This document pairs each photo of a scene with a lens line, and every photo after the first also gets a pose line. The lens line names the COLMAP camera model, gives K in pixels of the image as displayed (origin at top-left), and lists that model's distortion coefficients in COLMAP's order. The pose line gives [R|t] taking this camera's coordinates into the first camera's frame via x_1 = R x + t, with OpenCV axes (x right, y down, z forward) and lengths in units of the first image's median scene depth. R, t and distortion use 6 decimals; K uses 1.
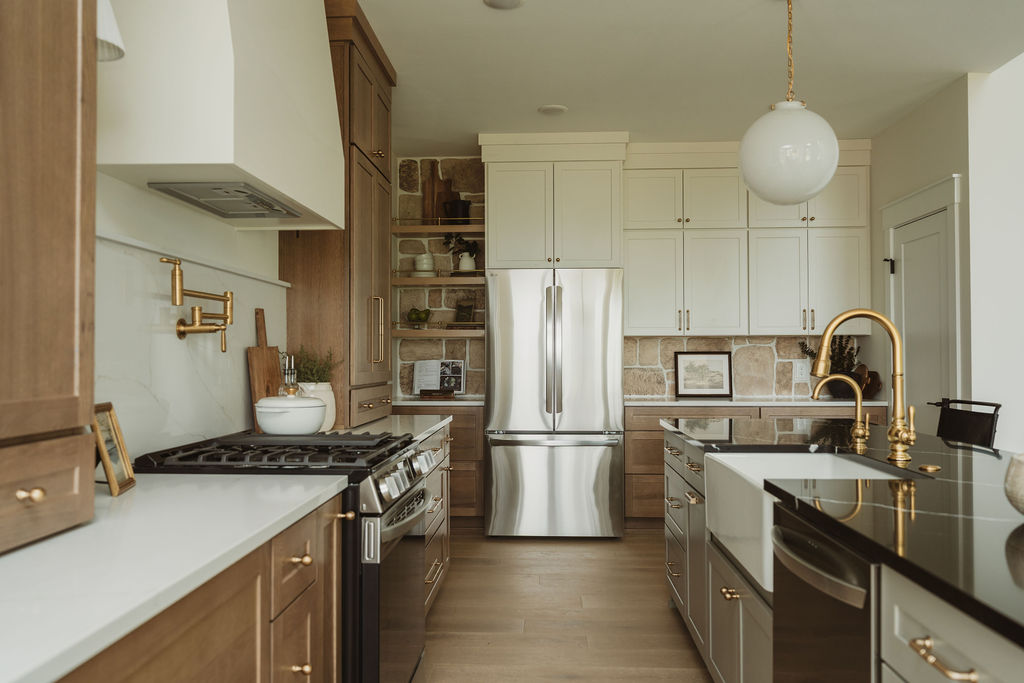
lens RADIAL K [[803.8, 0, 513.7], [0, 803.8, 338.3], [0, 0, 1]] dist [0.001773, 0.000154]
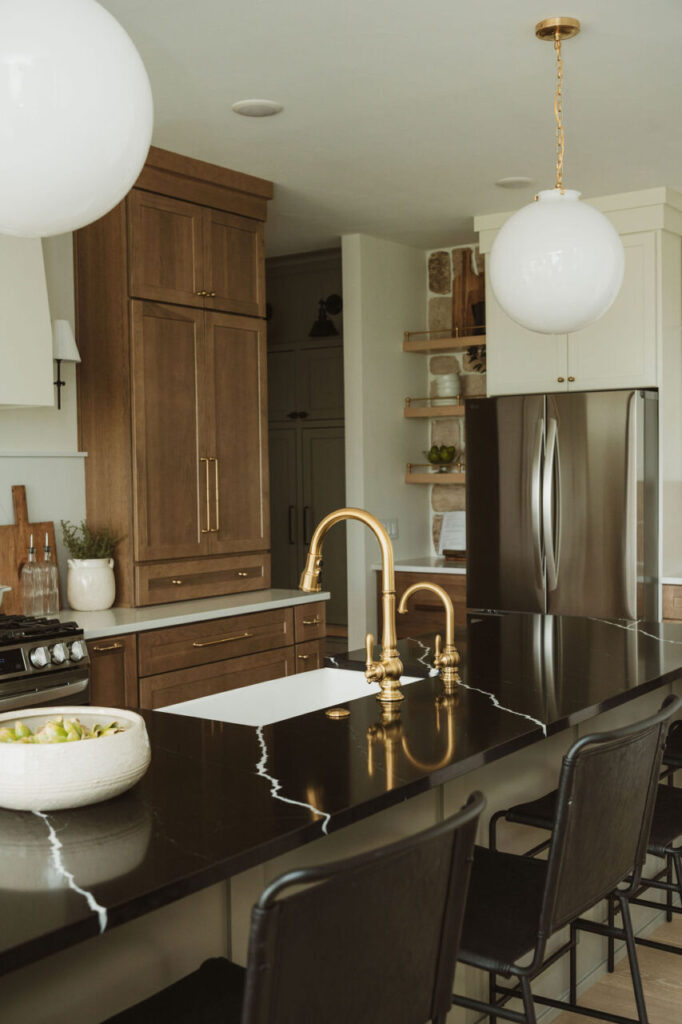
lens RADIAL K [[1150.0, 0, 340.0], [0, 1150.0, 516.7], [0, 0, 1]] dist [0.032212, 0.000000]
pose [[0.824310, 0.014181, -0.565962, 0.430866], [0.026038, 0.997679, 0.062922, -0.040955], [0.565540, -0.066604, 0.822027, 0.018154]]
